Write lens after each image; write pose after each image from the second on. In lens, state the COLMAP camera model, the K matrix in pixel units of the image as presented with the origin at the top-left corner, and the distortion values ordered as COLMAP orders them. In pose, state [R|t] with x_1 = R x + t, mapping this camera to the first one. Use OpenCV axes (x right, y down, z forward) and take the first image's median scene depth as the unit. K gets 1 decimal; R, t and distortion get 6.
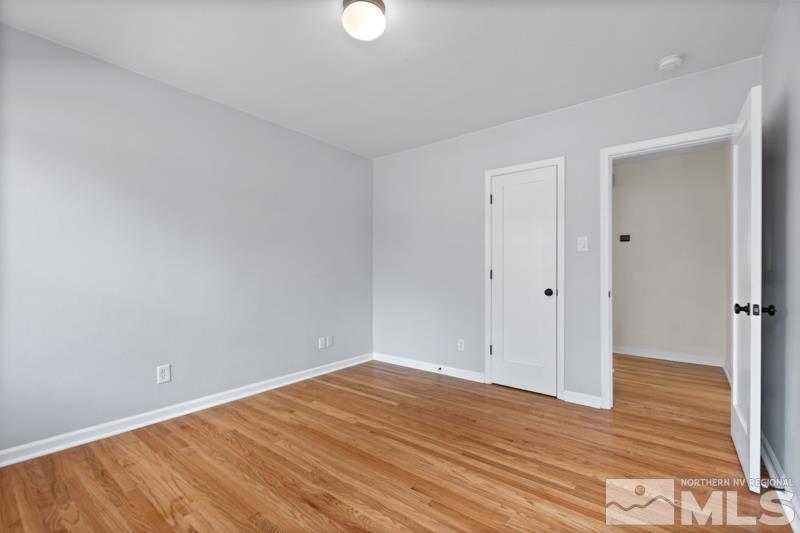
lens RADIAL K [[349.3, 0, 407.4], [0, 349.3, 270.4], [0, 0, 1]] dist [0.014276, -0.001016]
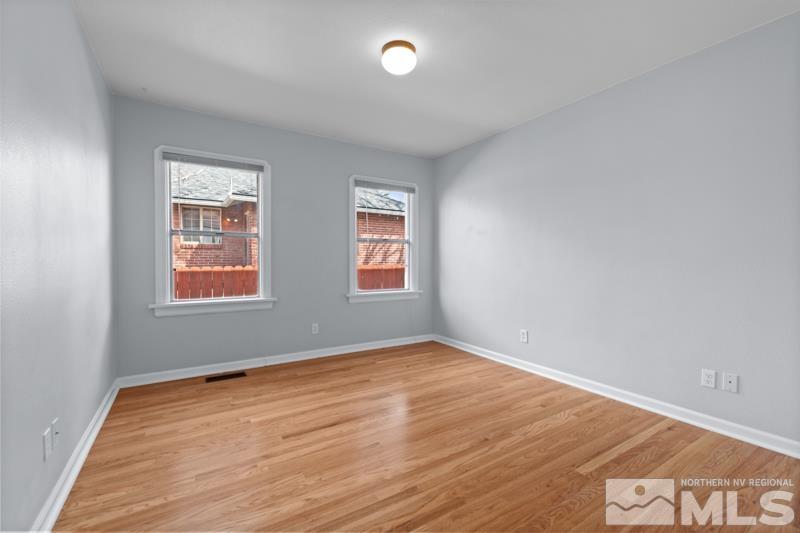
lens RADIAL K [[349.3, 0, 407.6], [0, 349.3, 264.4], [0, 0, 1]] dist [0.014276, -0.001016]
pose [[-0.334081, 0.006819, -0.942520, 0.789259], [0.003343, 0.999976, 0.006049, 0.000161], [0.942538, -0.001130, -0.334096, 1.066469]]
